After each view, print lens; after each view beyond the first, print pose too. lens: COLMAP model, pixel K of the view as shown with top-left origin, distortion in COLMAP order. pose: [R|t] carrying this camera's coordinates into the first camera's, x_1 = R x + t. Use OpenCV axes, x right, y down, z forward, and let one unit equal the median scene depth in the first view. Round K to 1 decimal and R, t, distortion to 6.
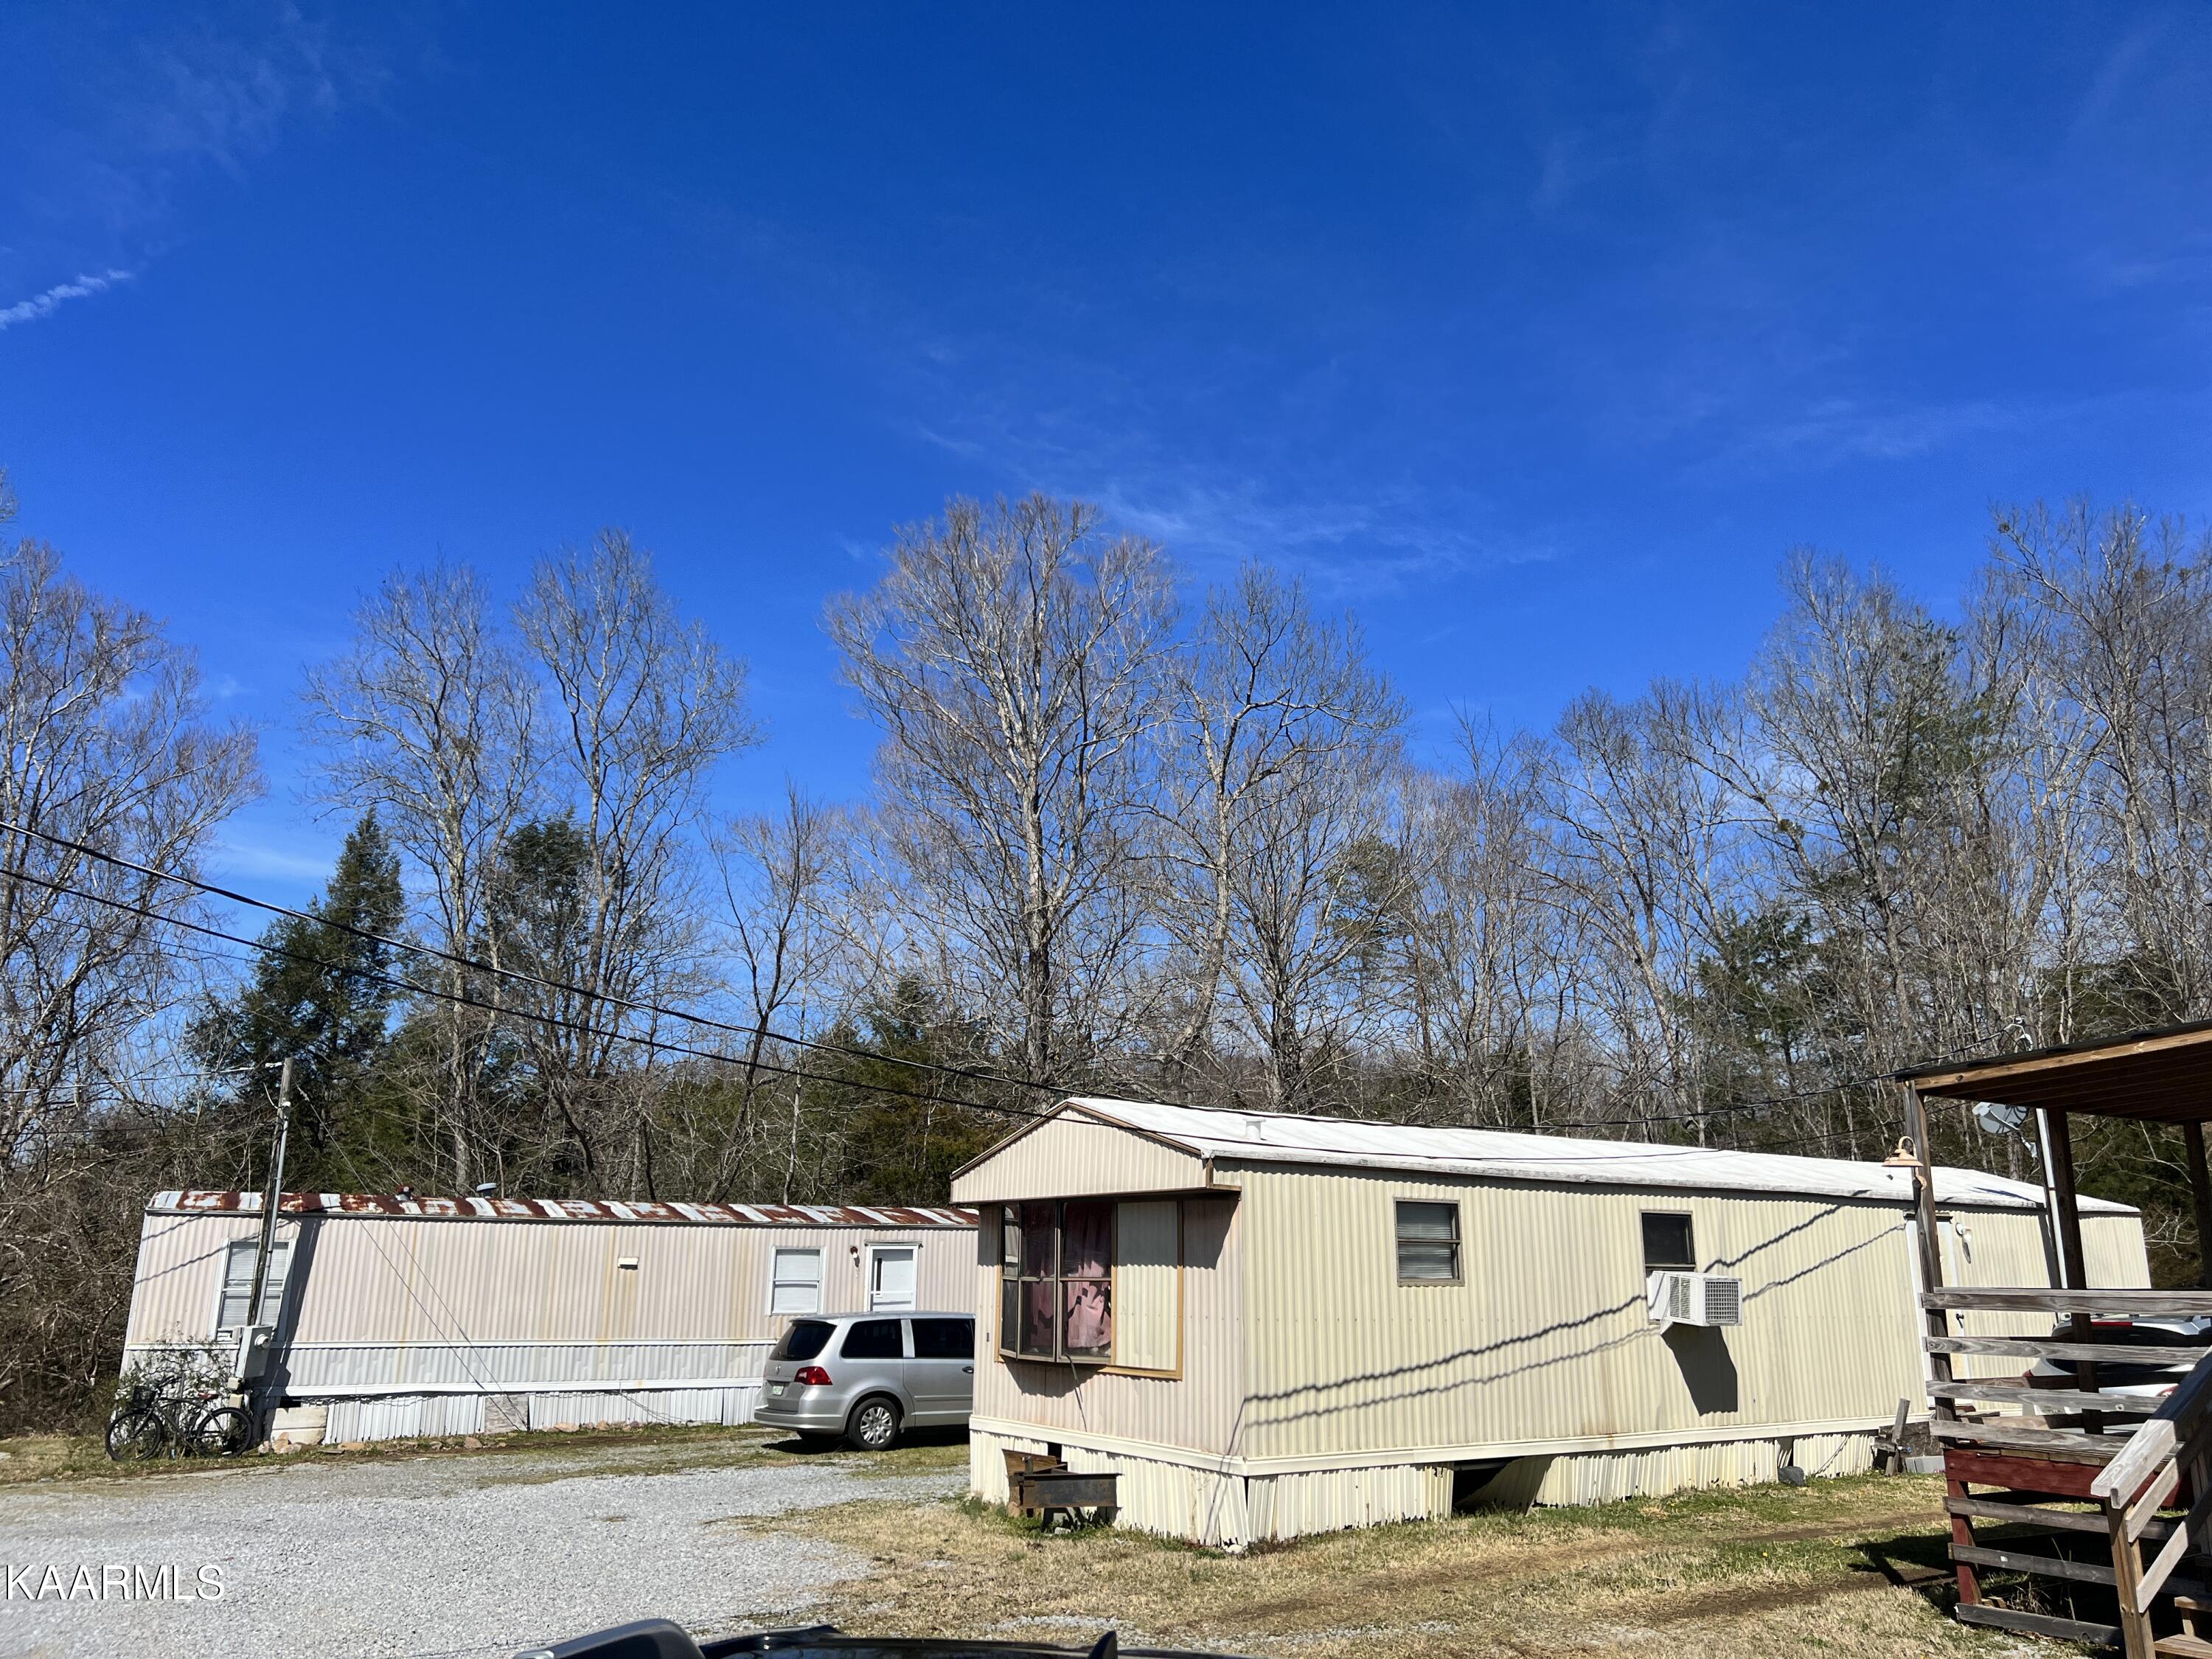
lens RADIAL K [[1672.4, 0, 1083.2], [0, 1672.4, 829.0], [0, 0, 1]] dist [0.064893, -0.069421]
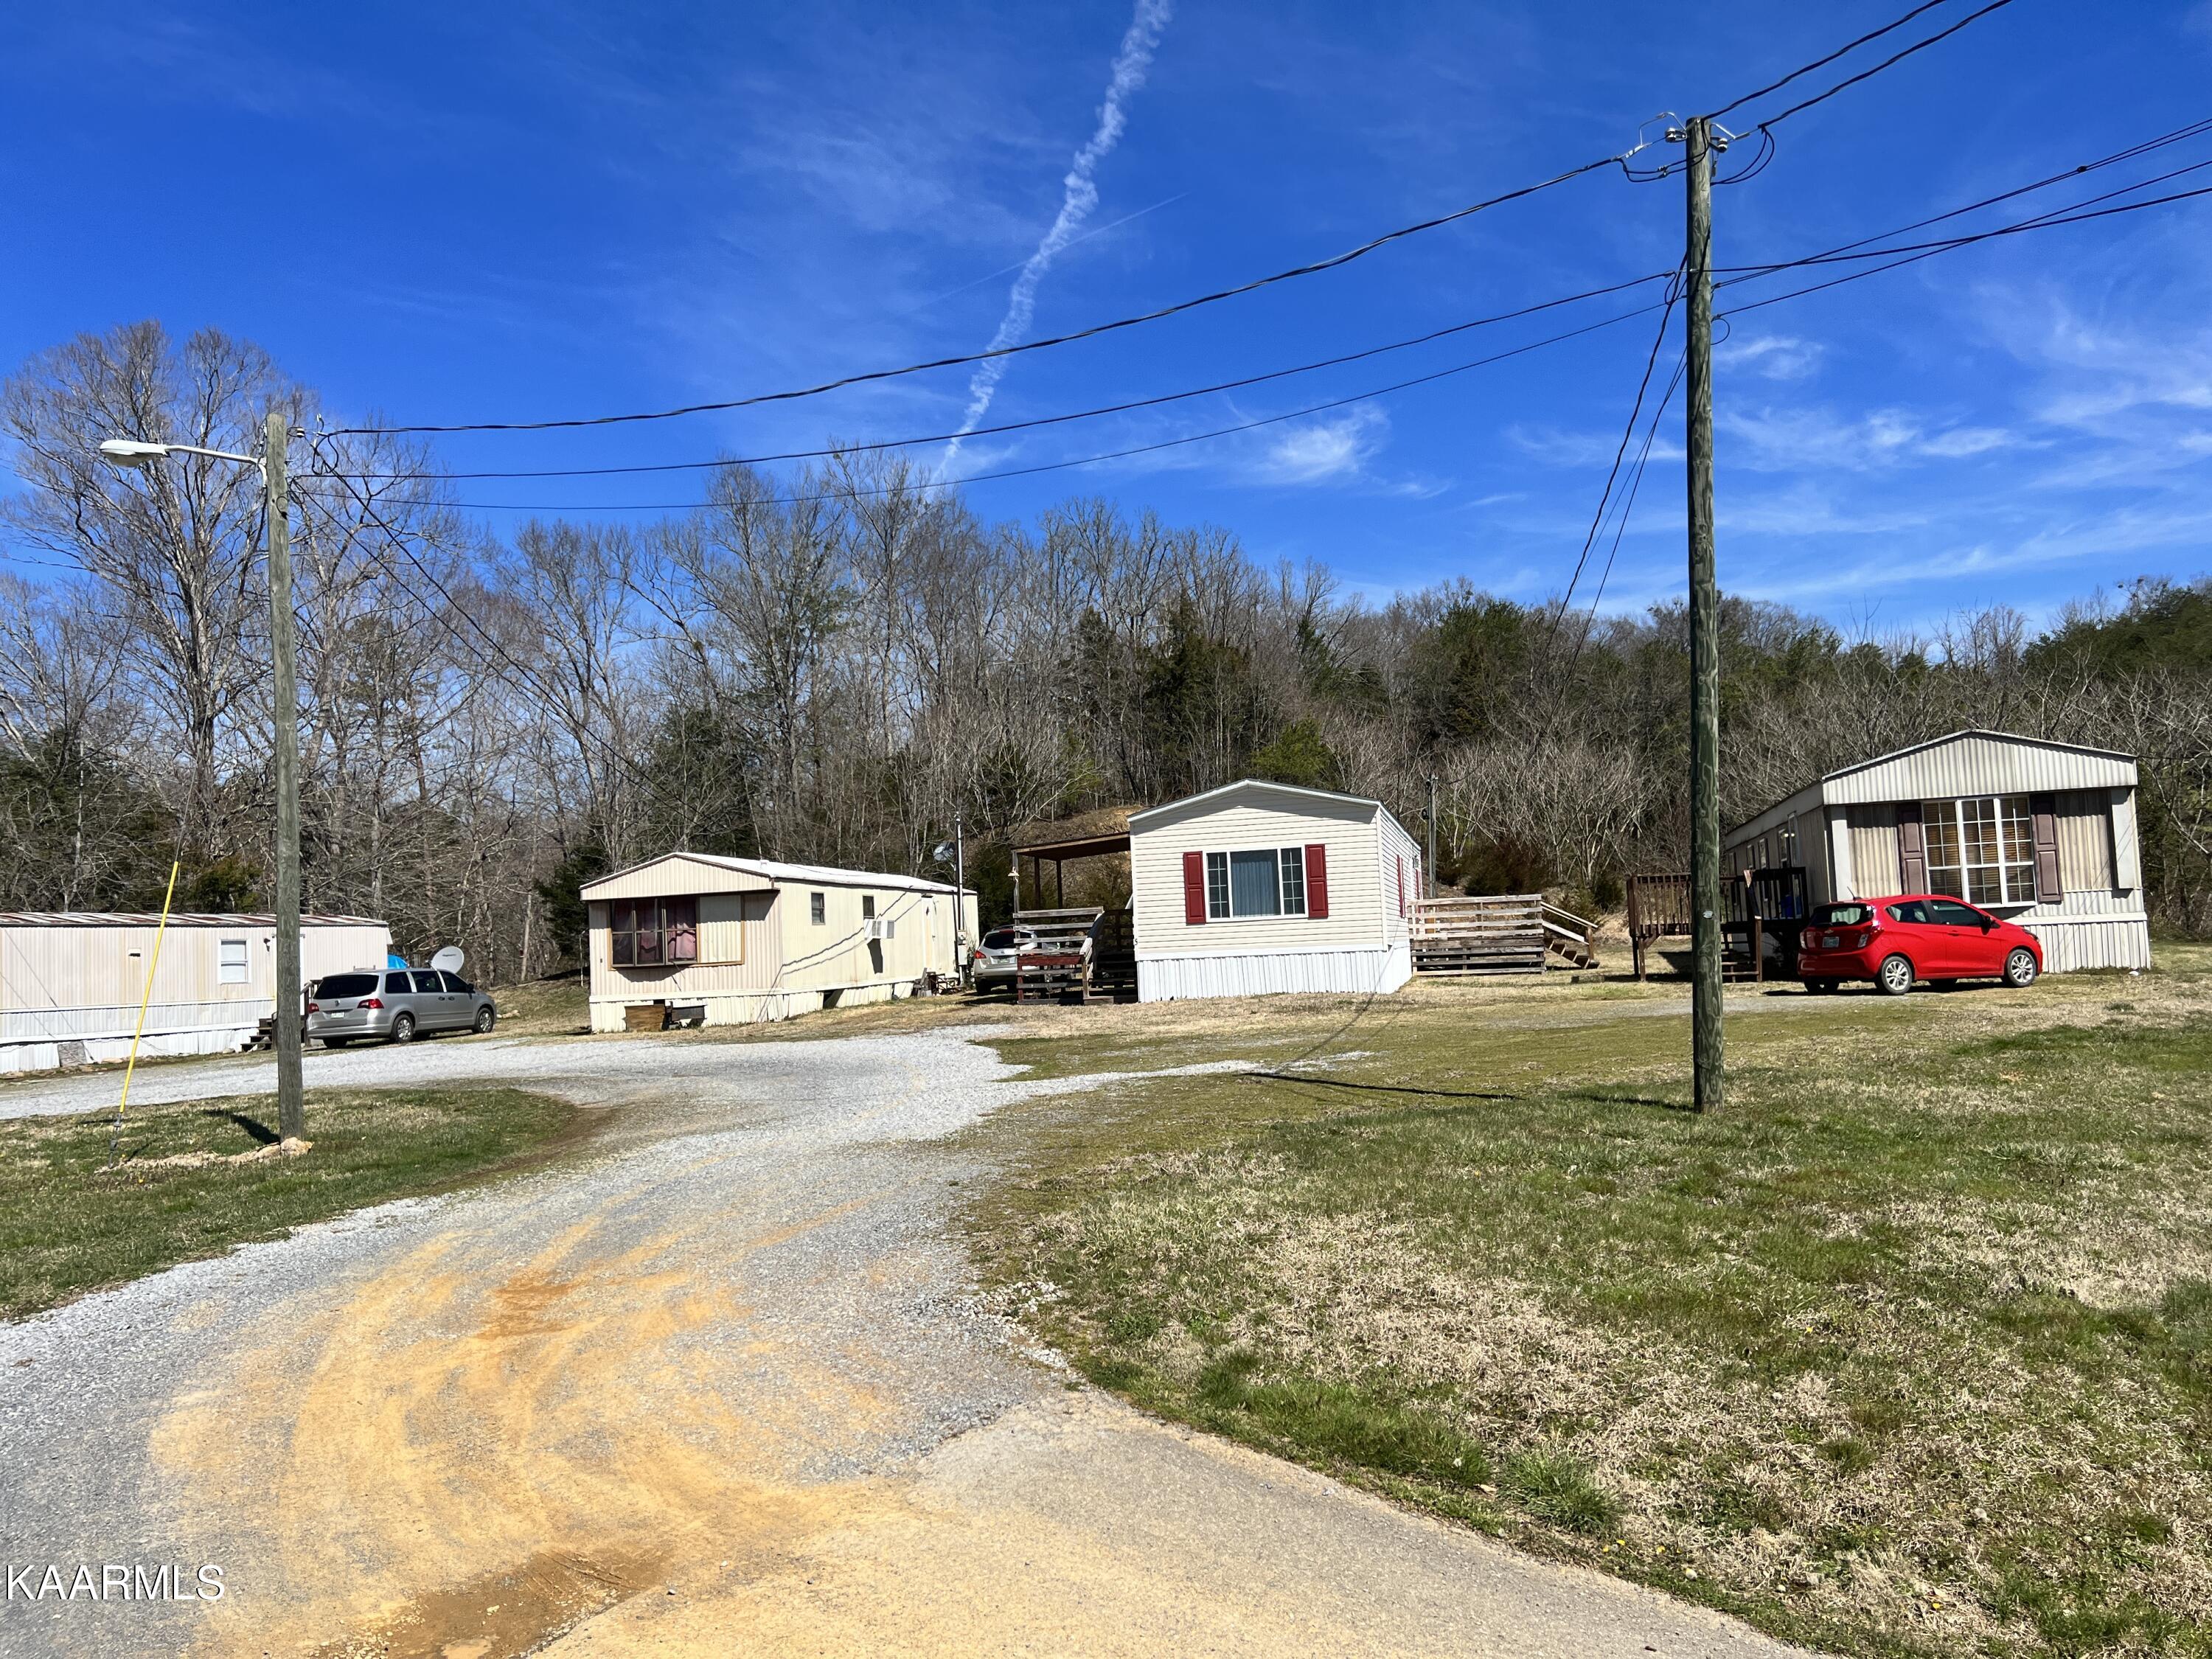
lens RADIAL K [[1672.4, 0, 1115.6], [0, 1672.4, 821.0], [0, 0, 1]] dist [0.064893, -0.069421]
pose [[0.711406, 0.010749, 0.702699, -1.104729], [-0.126897, 0.985413, 0.113395, -0.198671], [-0.691230, -0.169840, 0.702393, -0.928488]]
